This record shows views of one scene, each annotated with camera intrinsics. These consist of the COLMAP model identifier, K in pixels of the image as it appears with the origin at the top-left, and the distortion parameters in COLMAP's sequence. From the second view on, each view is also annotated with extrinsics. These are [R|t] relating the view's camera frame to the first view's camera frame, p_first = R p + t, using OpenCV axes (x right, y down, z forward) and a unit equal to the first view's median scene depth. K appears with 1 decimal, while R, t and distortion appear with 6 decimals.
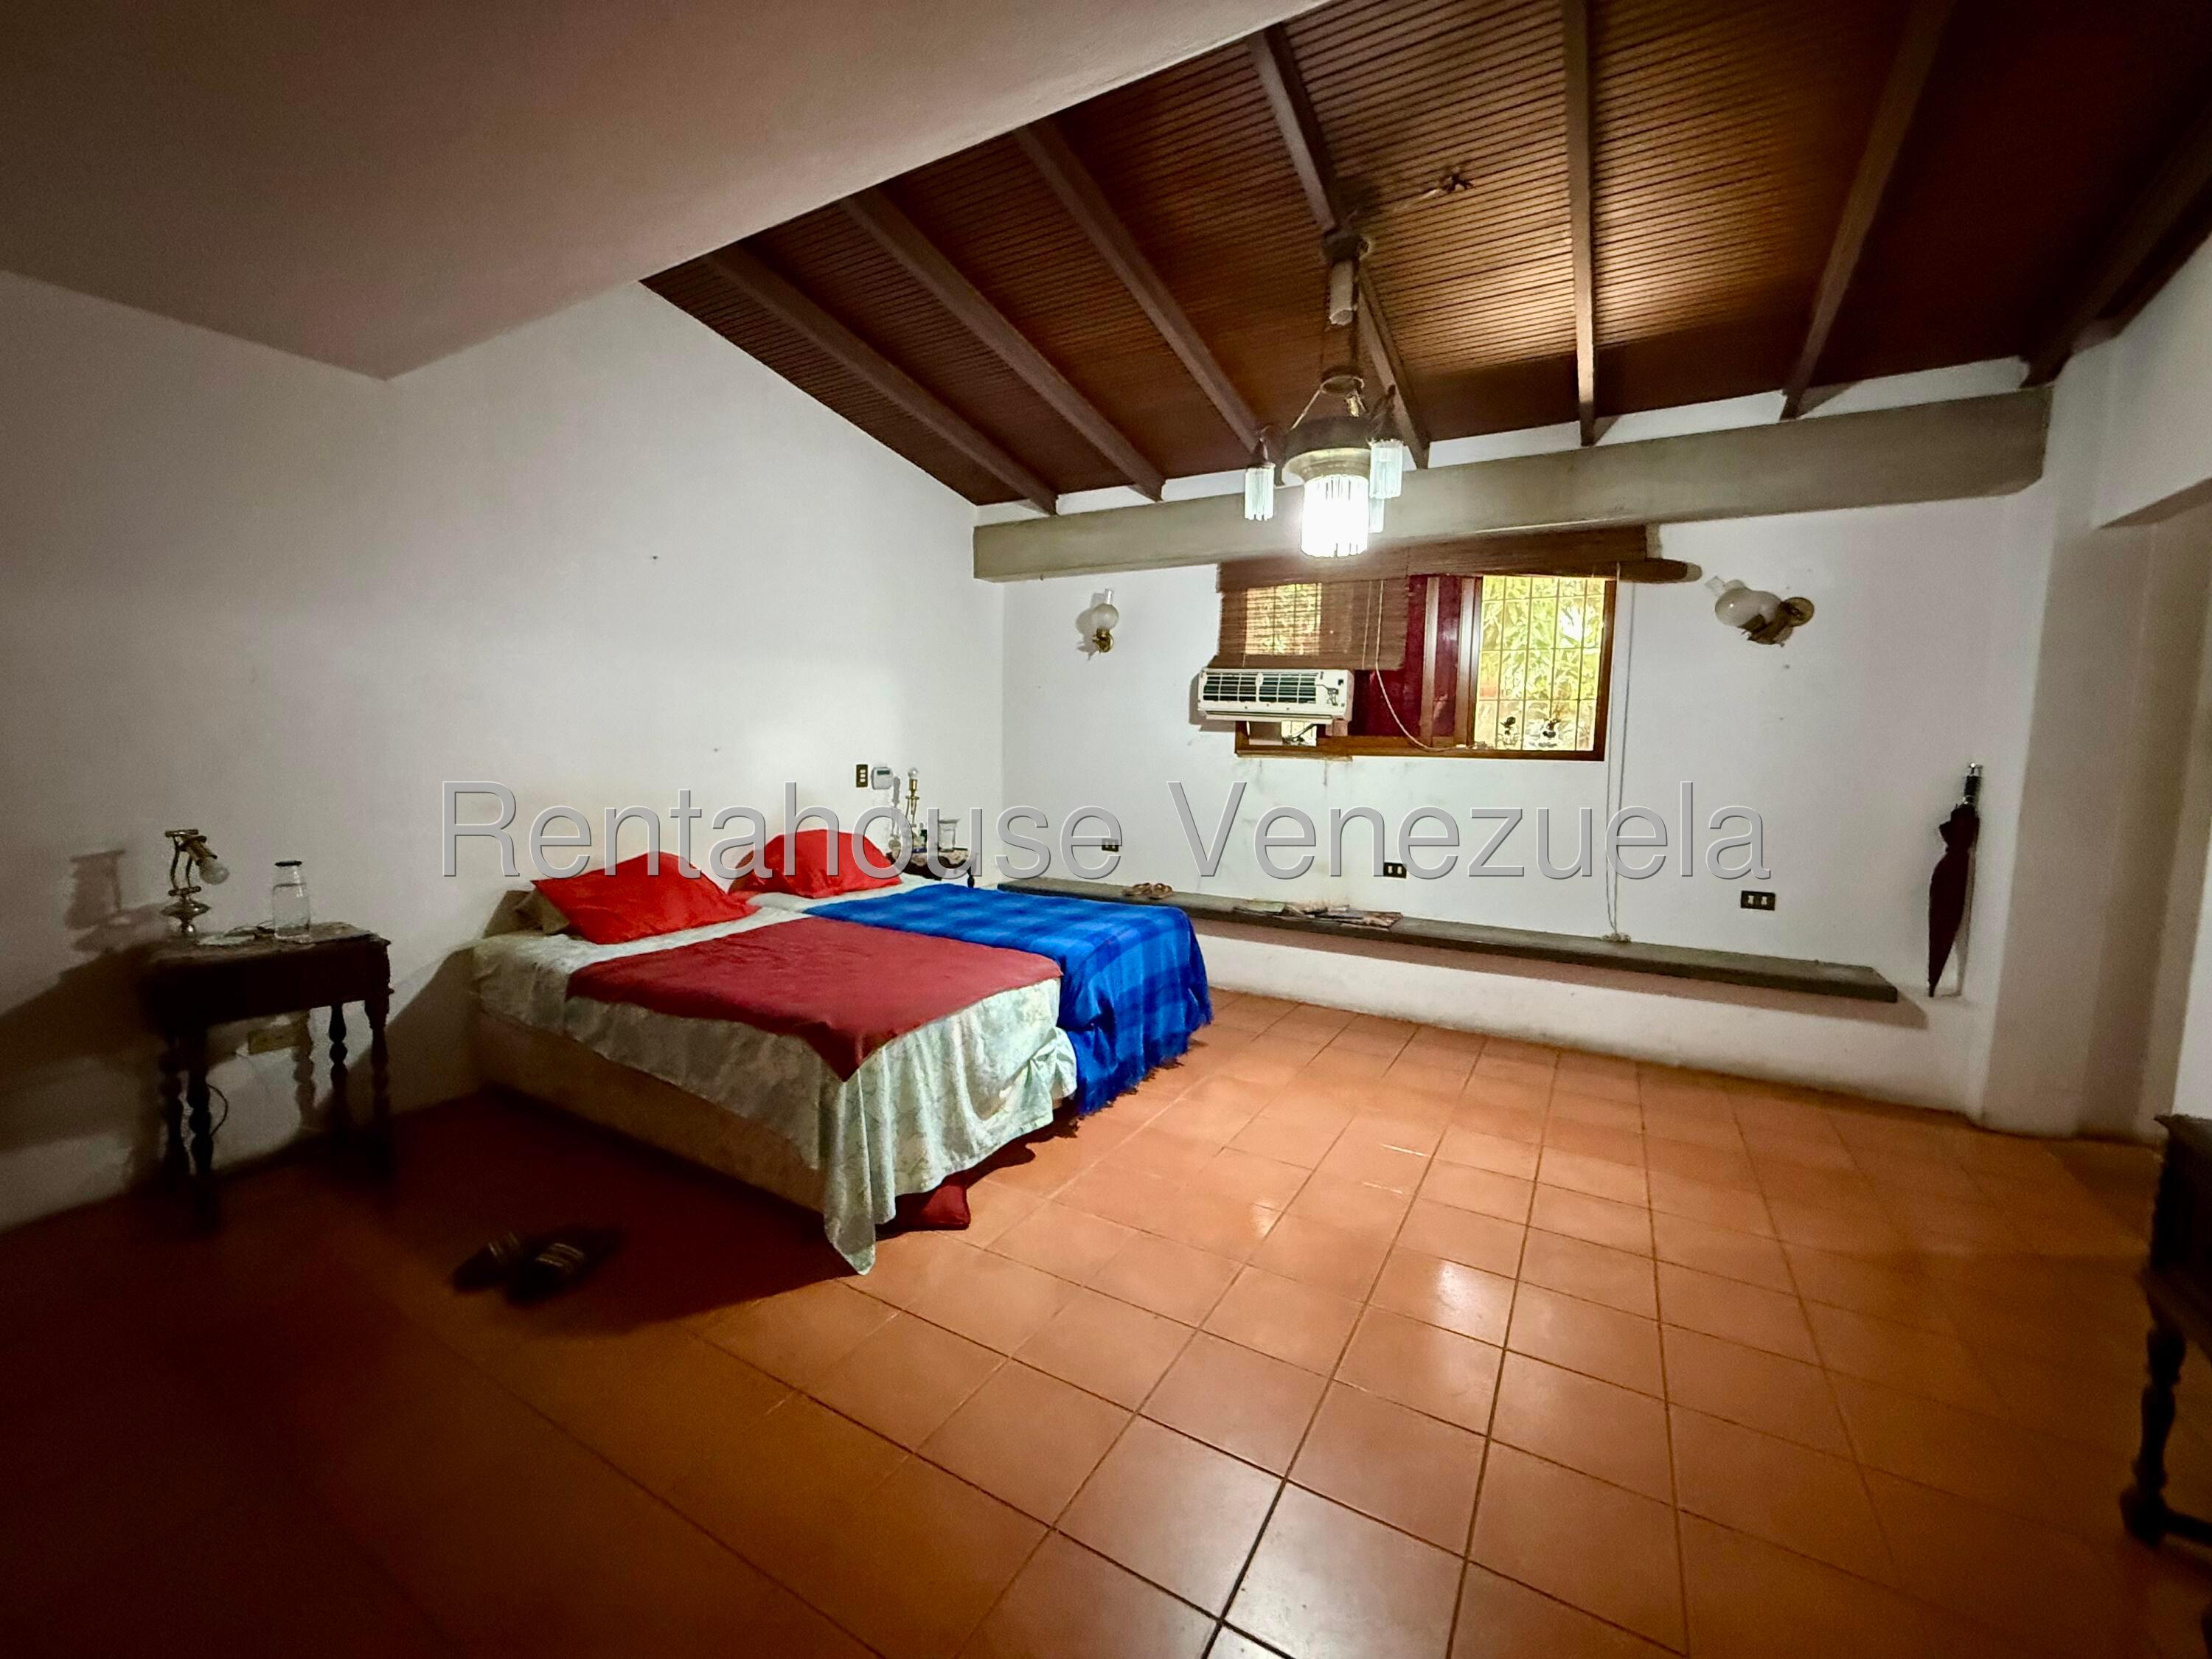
lens RADIAL K [[883.9, 0, 1104.8], [0, 883.9, 830.8], [0, 0, 1]] dist [-0.001361, 0.000423]
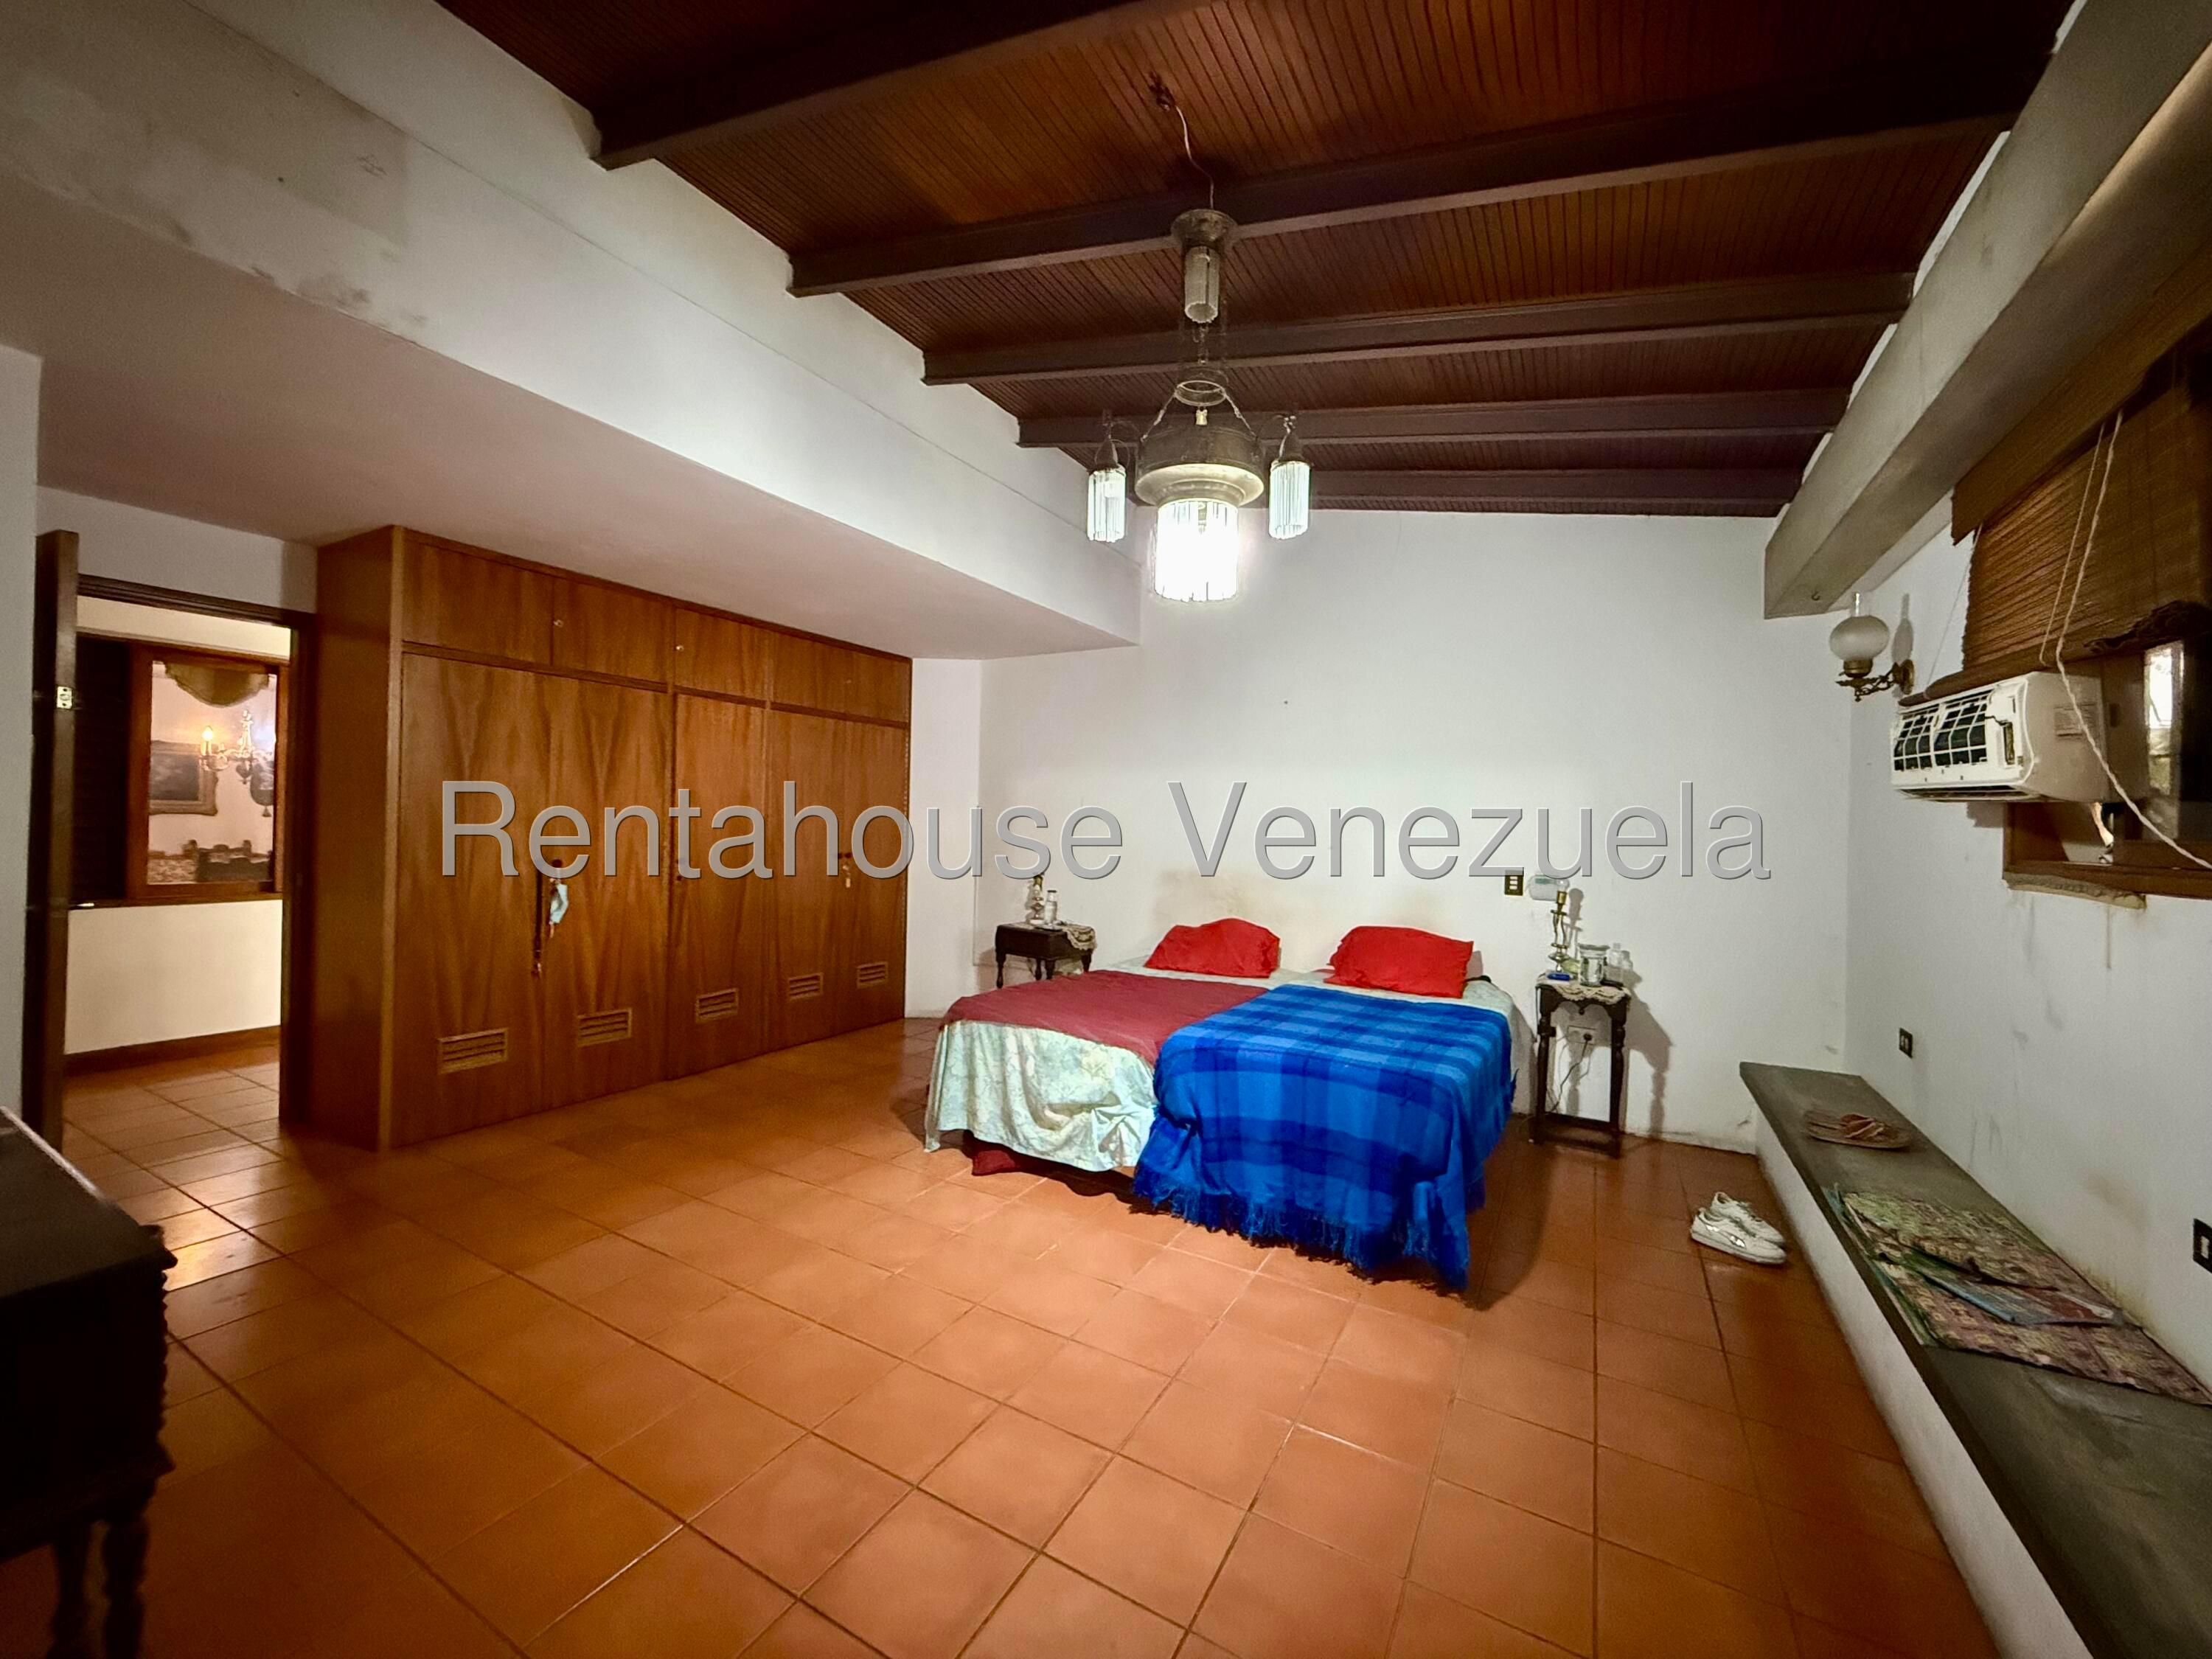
lens RADIAL K [[883.9, 0, 1102.7], [0, 883.9, 821.0], [0, 0, 1]] dist [-0.001361, 0.000423]
pose [[0.008611, -0.019858, -0.999766, 1.101635], [-0.123658, 0.992108, -0.020771, -0.093217], [0.992288, 0.123808, 0.006088, 0.980023]]
